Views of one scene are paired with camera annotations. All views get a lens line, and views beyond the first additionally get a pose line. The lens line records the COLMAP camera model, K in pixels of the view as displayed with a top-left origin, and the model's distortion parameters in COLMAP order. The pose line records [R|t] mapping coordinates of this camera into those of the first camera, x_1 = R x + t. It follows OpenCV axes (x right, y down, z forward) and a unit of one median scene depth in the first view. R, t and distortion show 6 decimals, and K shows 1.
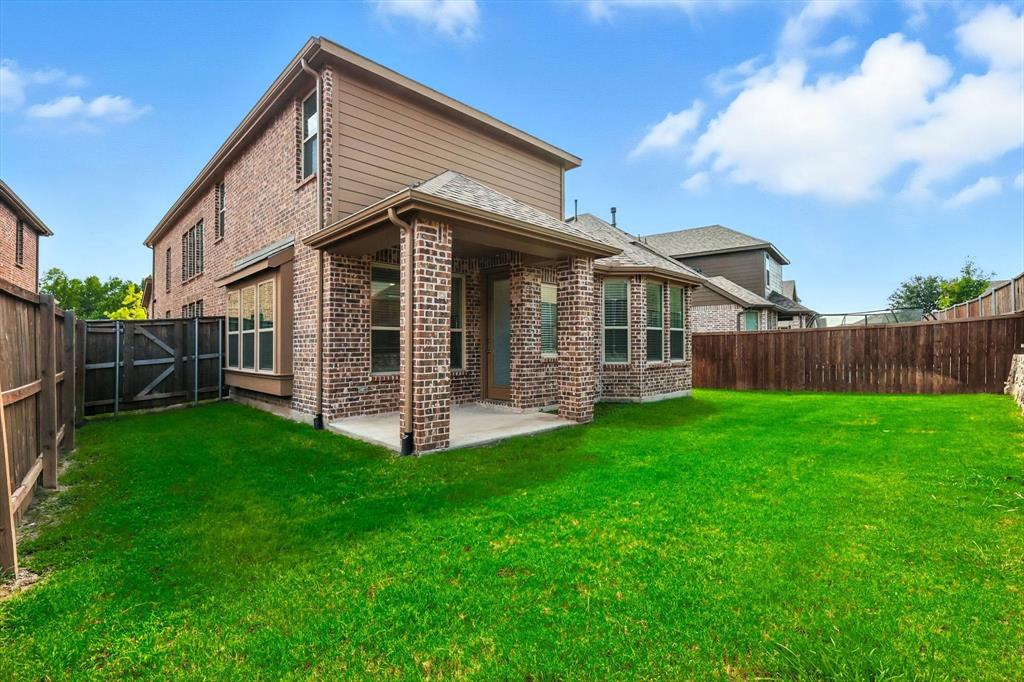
lens RADIAL K [[450.5, 0, 513.3], [0, 450.5, 344.4], [0, 0, 1]] dist [-0.001243, -0.000840]
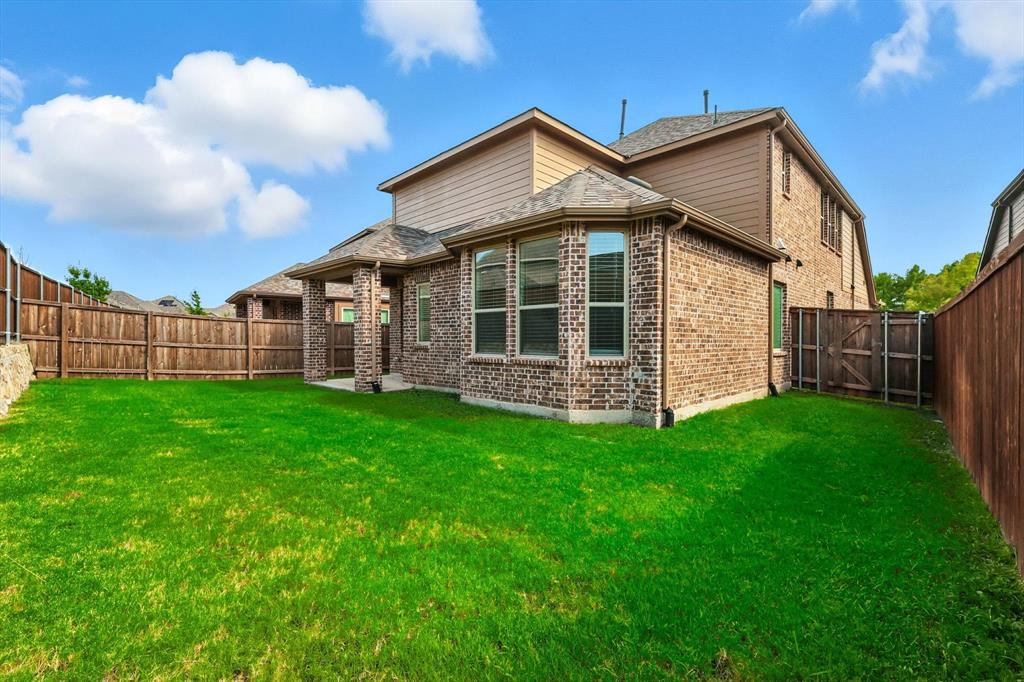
lens RADIAL K [[450.5, 0, 517.9], [0, 450.5, 339.8], [0, 0, 1]] dist [-0.001243, -0.000840]
pose [[0.010420, 0.003660, -0.999939, 1.015948], [0.003686, 0.999986, 0.003699, 0.010595], [0.999939, -0.003724, 0.010406, 0.992175]]
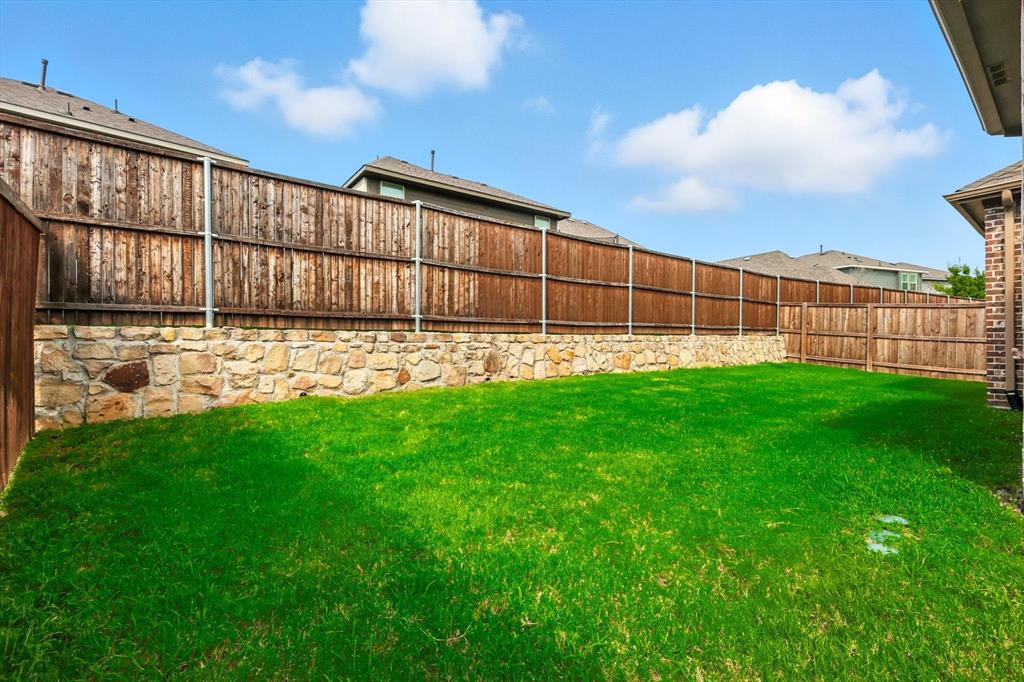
lens RADIAL K [[450.5, 0, 516.4], [0, 450.5, 342.9], [0, 0, 1]] dist [-0.001243, -0.000840]
pose [[-0.993741, 0.000647, 0.111702, 0.666512], [0.000723, 1.000000, 0.000643, 0.036423], [-0.111702, 0.000720, -0.993741, 1.301154]]
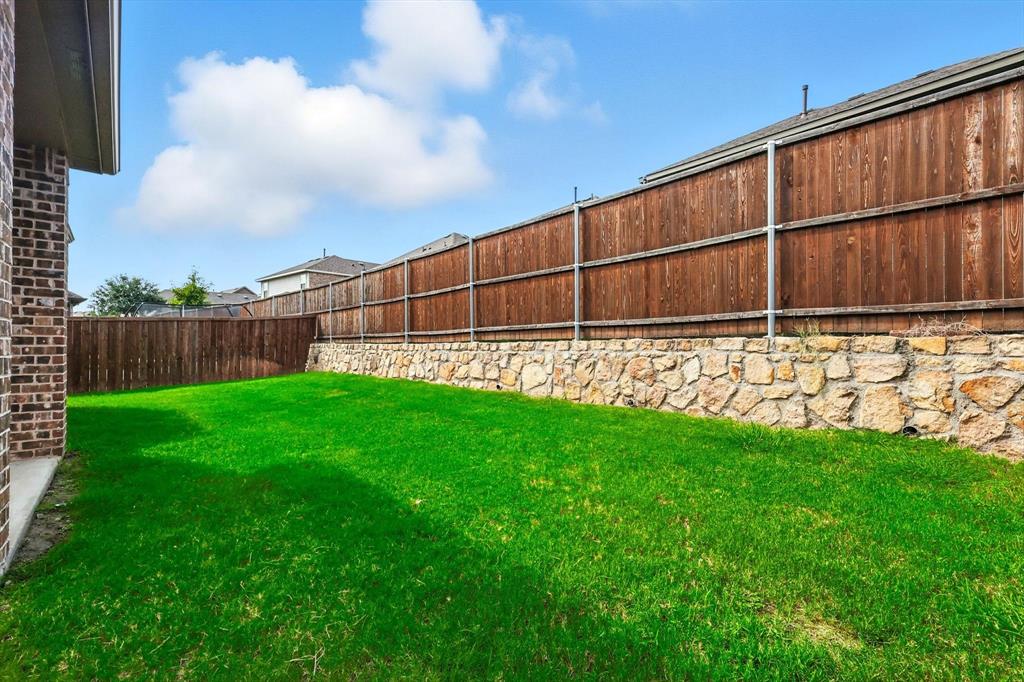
lens RADIAL K [[450.5, 0, 511.3], [0, 450.5, 341.6], [0, 0, 1]] dist [-0.001243, -0.000840]
pose [[0.064030, 0.005815, 0.997931, -0.225762], [0.004222, 0.999972, -0.006098, 0.024579], [-0.997939, 0.004604, 0.064004, 0.259349]]
